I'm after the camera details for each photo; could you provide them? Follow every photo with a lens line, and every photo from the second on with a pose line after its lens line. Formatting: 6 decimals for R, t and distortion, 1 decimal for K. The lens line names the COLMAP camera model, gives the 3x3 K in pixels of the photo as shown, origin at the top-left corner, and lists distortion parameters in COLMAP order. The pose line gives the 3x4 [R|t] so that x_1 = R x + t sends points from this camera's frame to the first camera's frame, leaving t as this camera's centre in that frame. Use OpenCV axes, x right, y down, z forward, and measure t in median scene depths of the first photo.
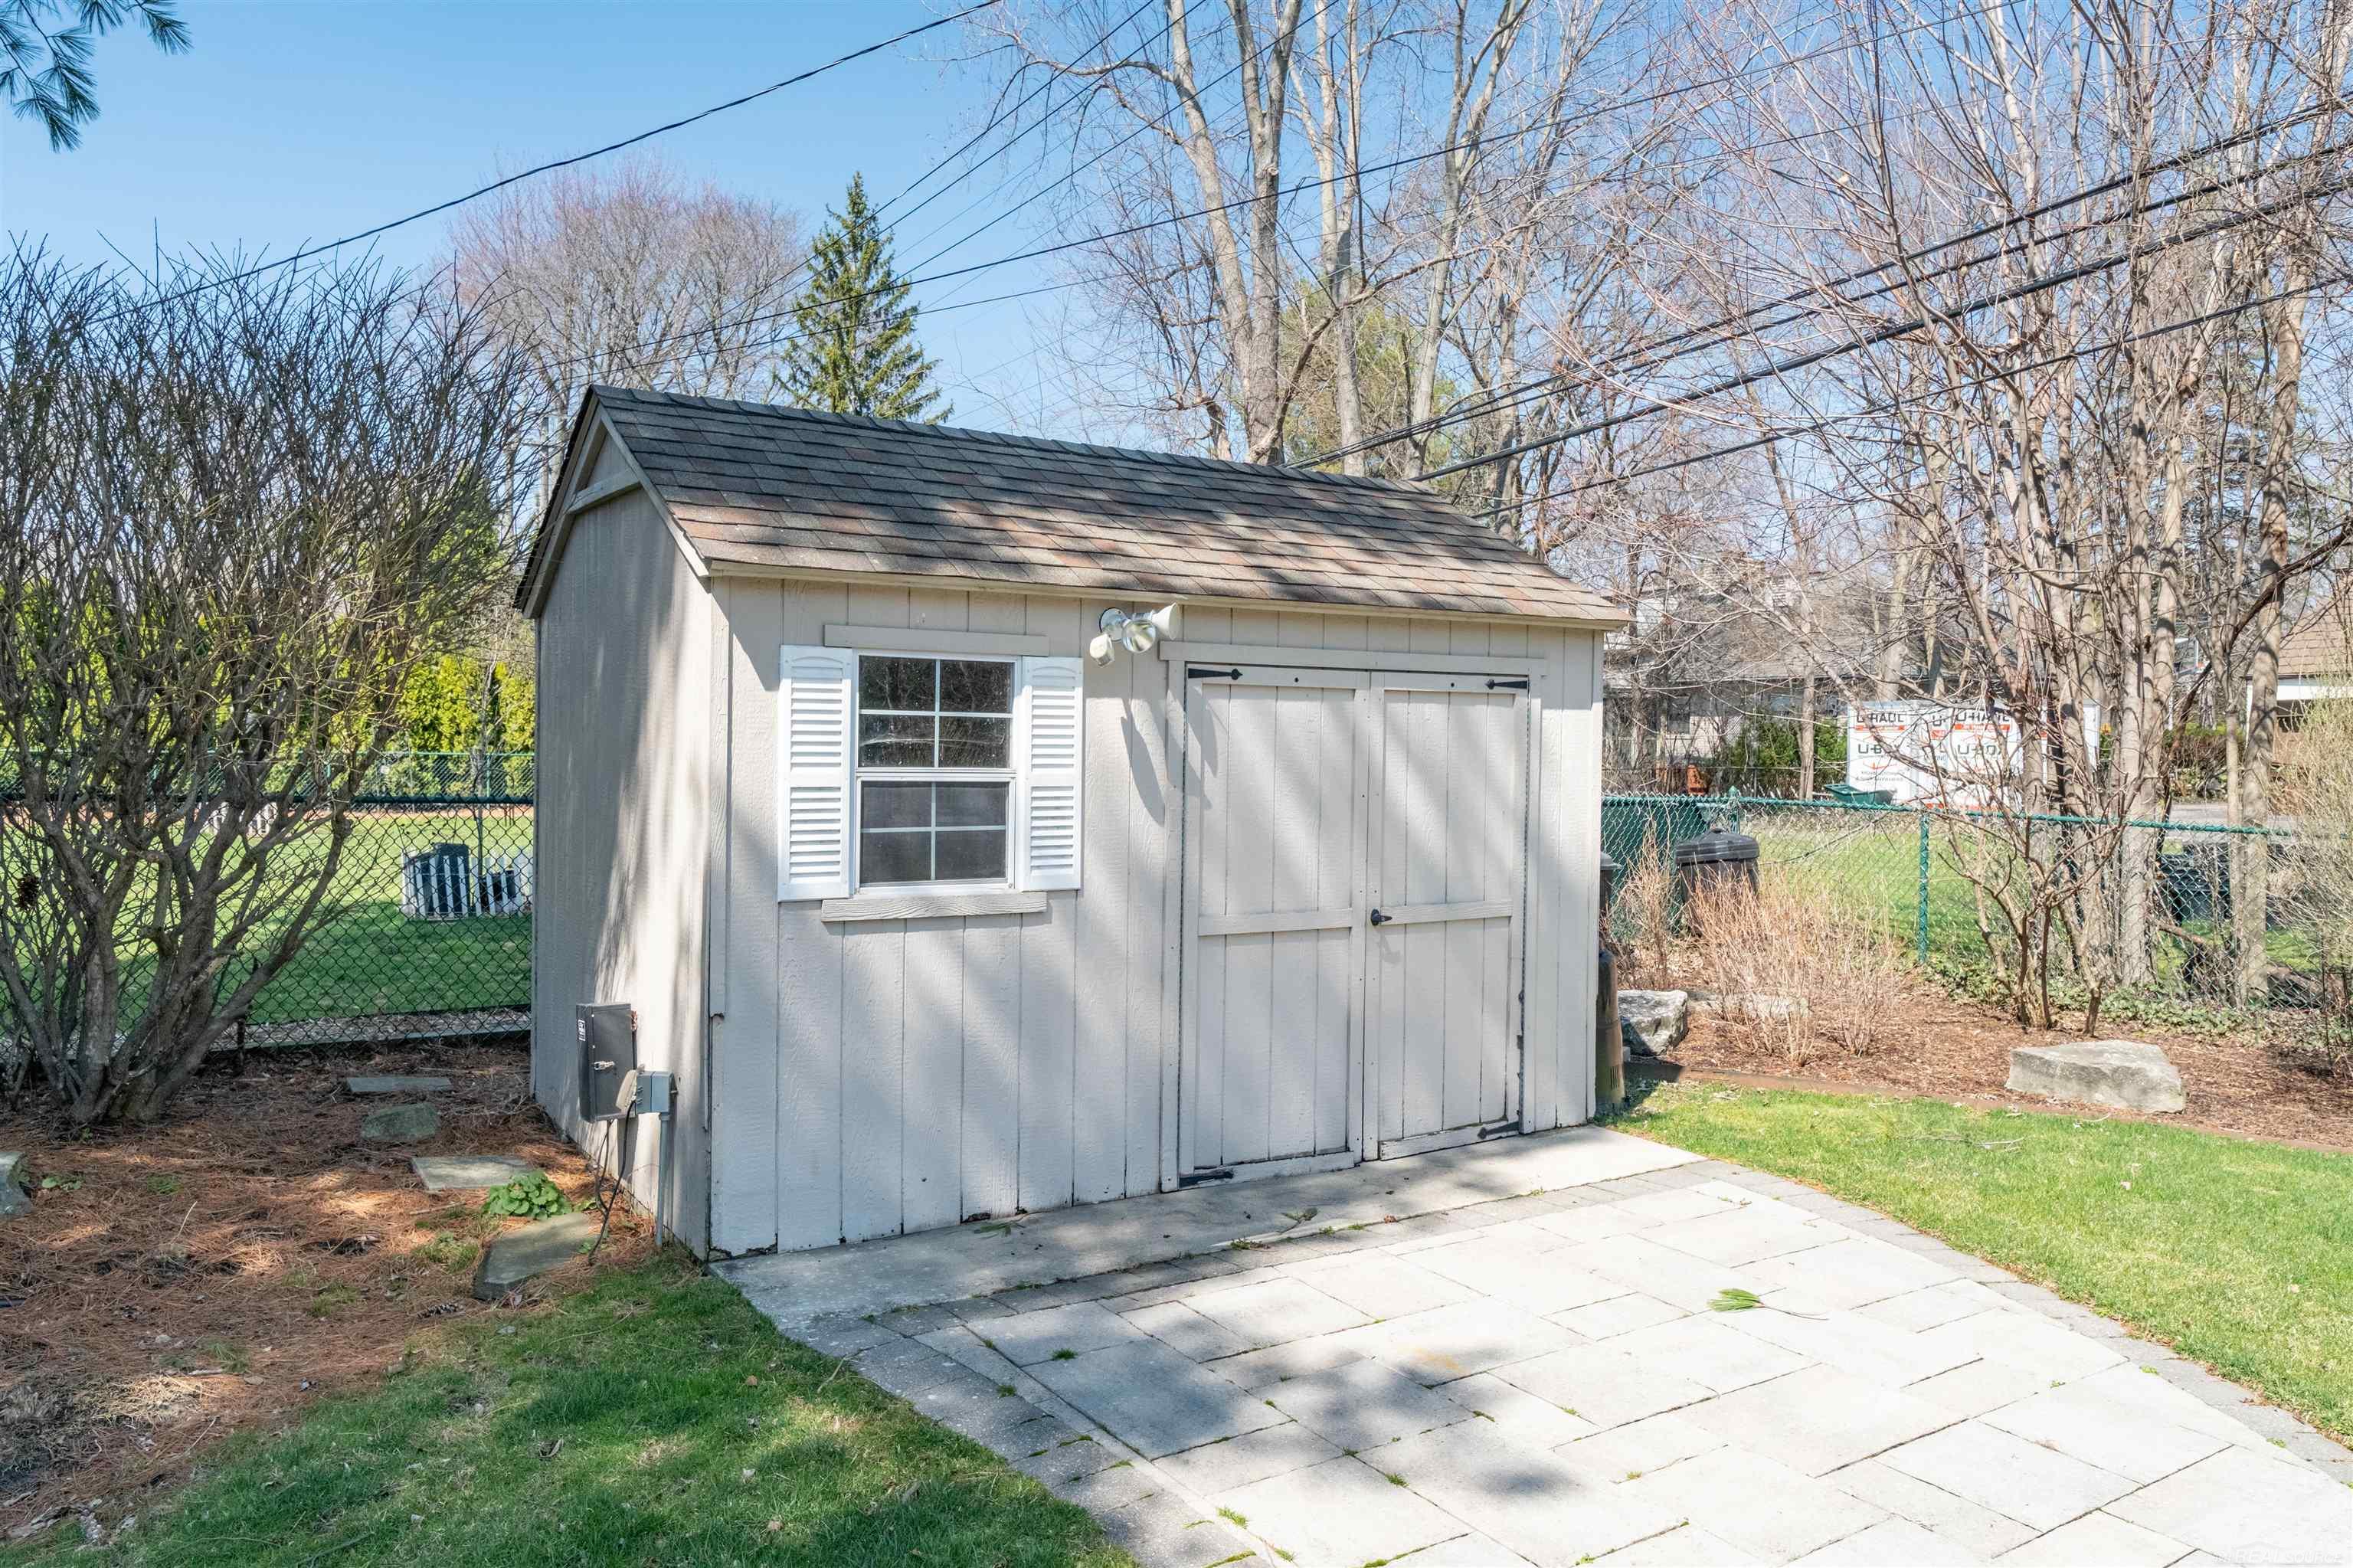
lens RADIAL K [[1557.9, 0, 1180.7], [0, 1557.9, 780.3], [0, 0, 1]] dist [0.044148, -0.000037]
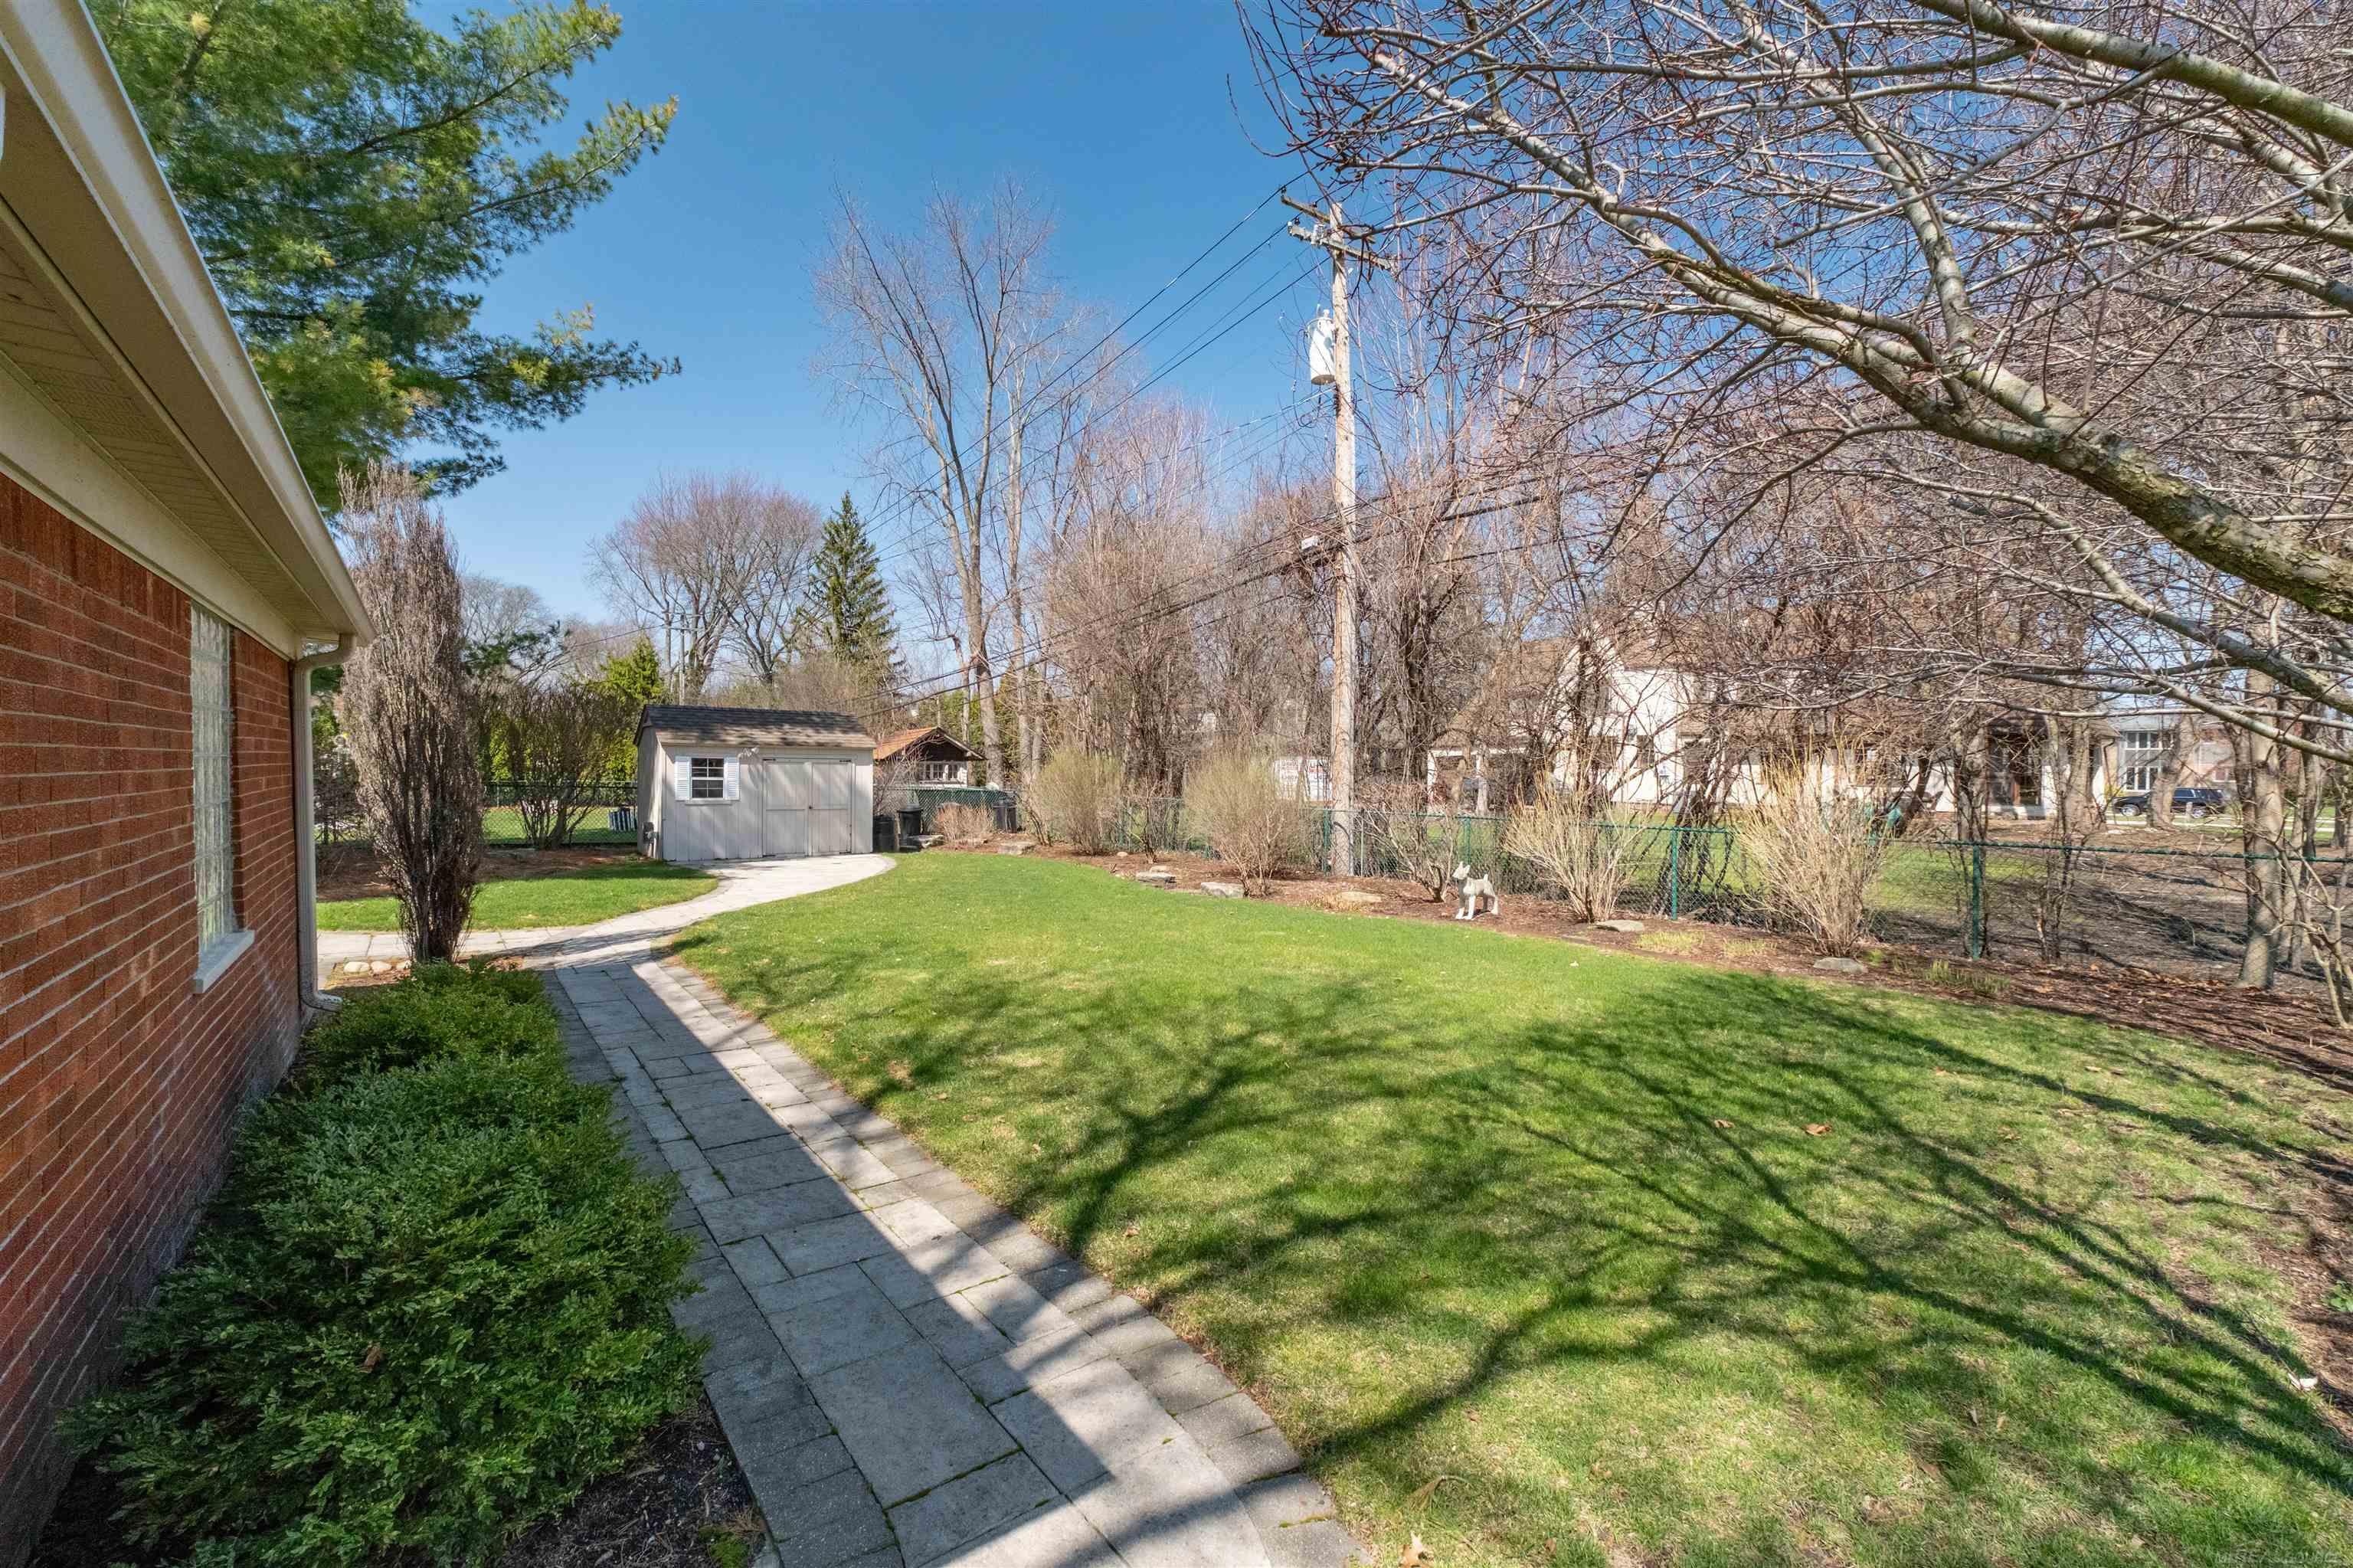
lens RADIAL K [[960.4, 0, 1176.5], [0, 960.4, 784.0], [0, 0, 1]] dist [0.007935, 0.000080]
pose [[0.996955, -0.013320, 0.076835, 1.211606], [0.014968, 0.999669, -0.020911, 0.109483], [-0.076531, 0.021997, 0.996825, -2.474267]]
